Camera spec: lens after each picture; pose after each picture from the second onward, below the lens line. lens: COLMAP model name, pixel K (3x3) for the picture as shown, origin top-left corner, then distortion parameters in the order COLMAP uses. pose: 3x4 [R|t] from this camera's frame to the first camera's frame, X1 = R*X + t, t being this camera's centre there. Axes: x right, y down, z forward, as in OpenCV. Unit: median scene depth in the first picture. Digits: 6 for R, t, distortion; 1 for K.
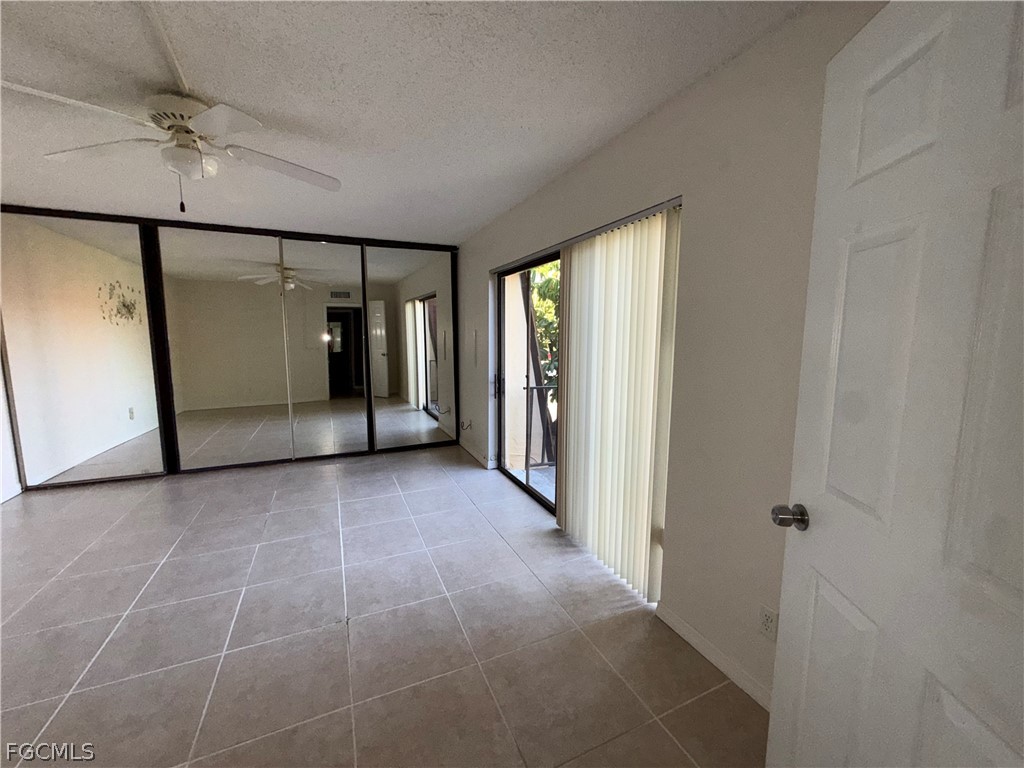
lens RADIAL K [[407.0, 0, 510.3], [0, 407.0, 383.7], [0, 0, 1]] dist [-0.002030, 0.000545]
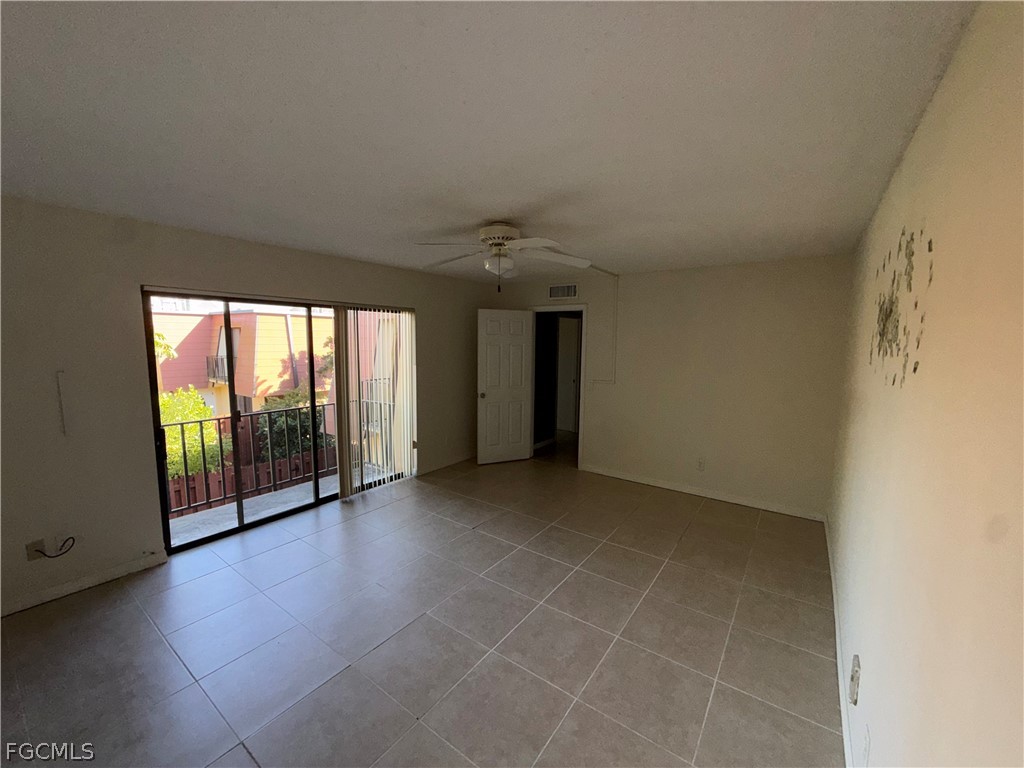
lens RADIAL K [[407.0, 0, 510.3], [0, 407.0, 383.7], [0, 0, 1]] dist [-0.002030, 0.000545]
pose [[-0.508111, -0.100498, 0.855408, -1.039427], [0.091384, 0.981273, 0.169567, -0.178687], [-0.856430, 0.164330, -0.489411, 0.865886]]
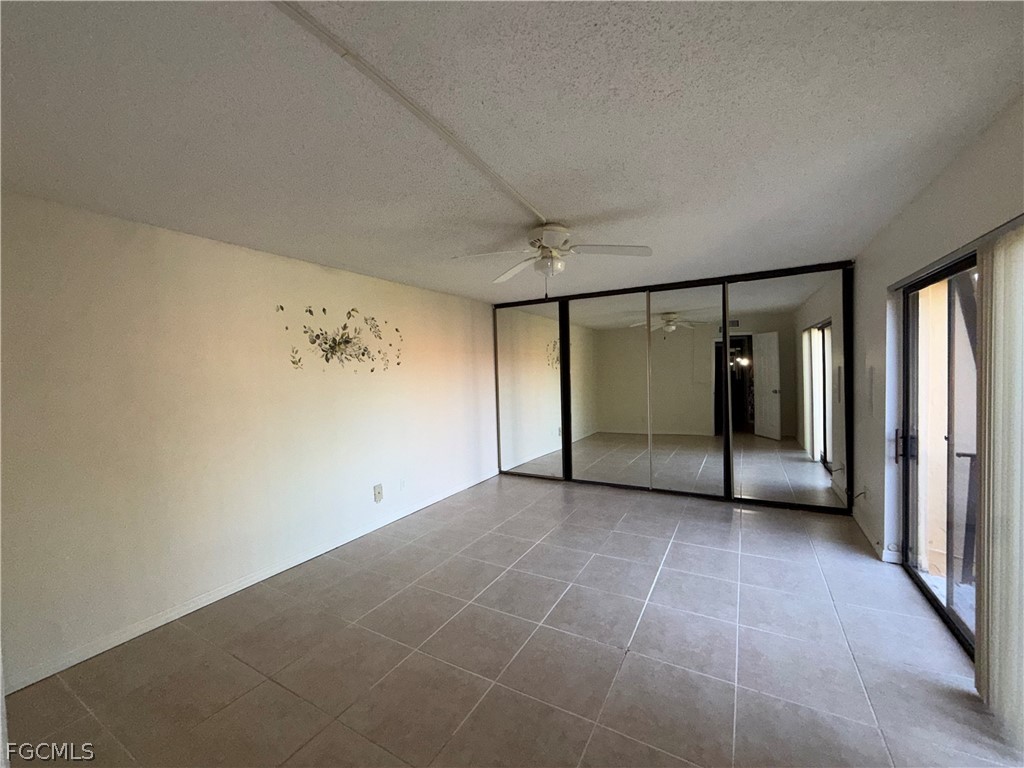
lens RADIAL K [[407.0, 0, 510.3], [0, 407.0, 383.7], [0, 0, 1]] dist [-0.002030, 0.000545]
pose [[0.593475, 0.006045, -0.804830, 0.145517], [-0.068194, 0.996754, -0.042800, -0.027864], [0.801958, 0.080285, 0.591961, 0.032727]]
